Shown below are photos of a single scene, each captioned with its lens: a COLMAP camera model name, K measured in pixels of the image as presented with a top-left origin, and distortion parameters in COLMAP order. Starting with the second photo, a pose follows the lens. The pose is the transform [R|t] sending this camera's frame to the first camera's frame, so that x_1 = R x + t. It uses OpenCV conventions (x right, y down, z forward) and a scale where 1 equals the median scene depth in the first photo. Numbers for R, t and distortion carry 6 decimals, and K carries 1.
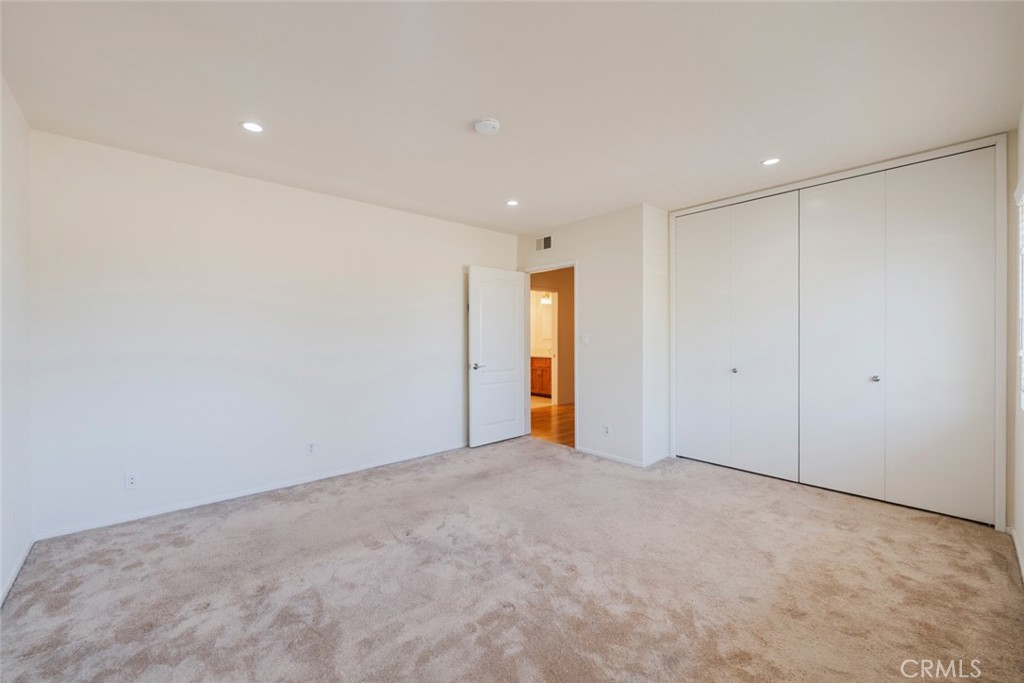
lens RADIAL K [[410.3, 0, 515.2], [0, 410.3, 337.3], [0, 0, 1]] dist [-0.003737, -0.000505]
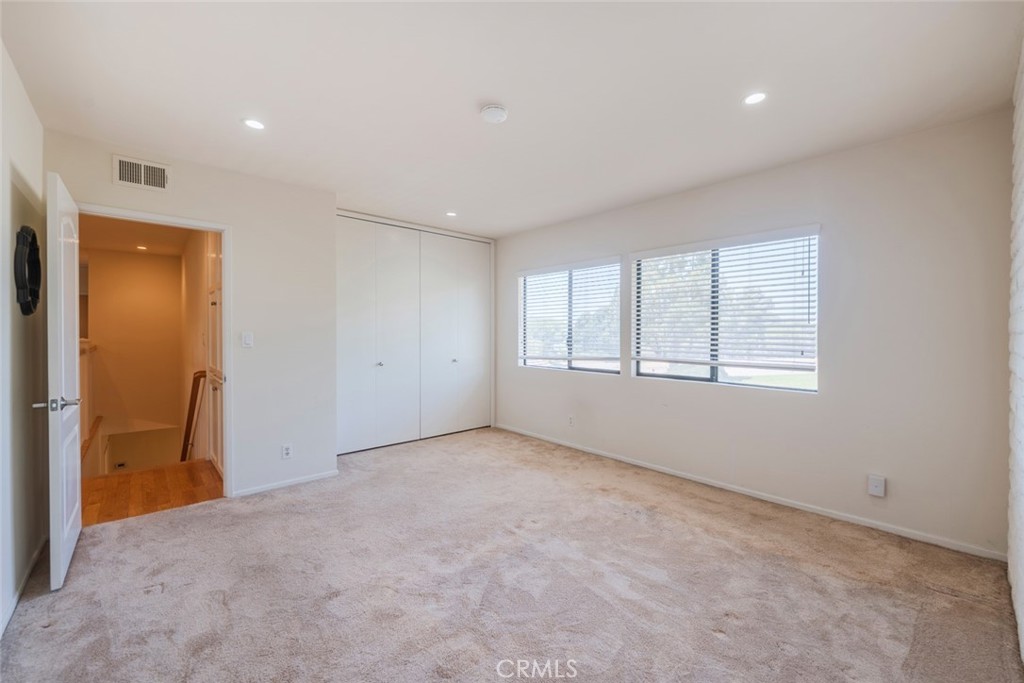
lens RADIAL K [[410.3, 0, 515.0], [0, 410.3, 338.4], [0, 0, 1]] dist [-0.003737, -0.000505]
pose [[0.003880, -0.004759, 0.999981, -0.651016], [0.007032, 0.999964, 0.004731, 0.003931], [-0.999968, 0.007014, 0.003914, 0.613670]]
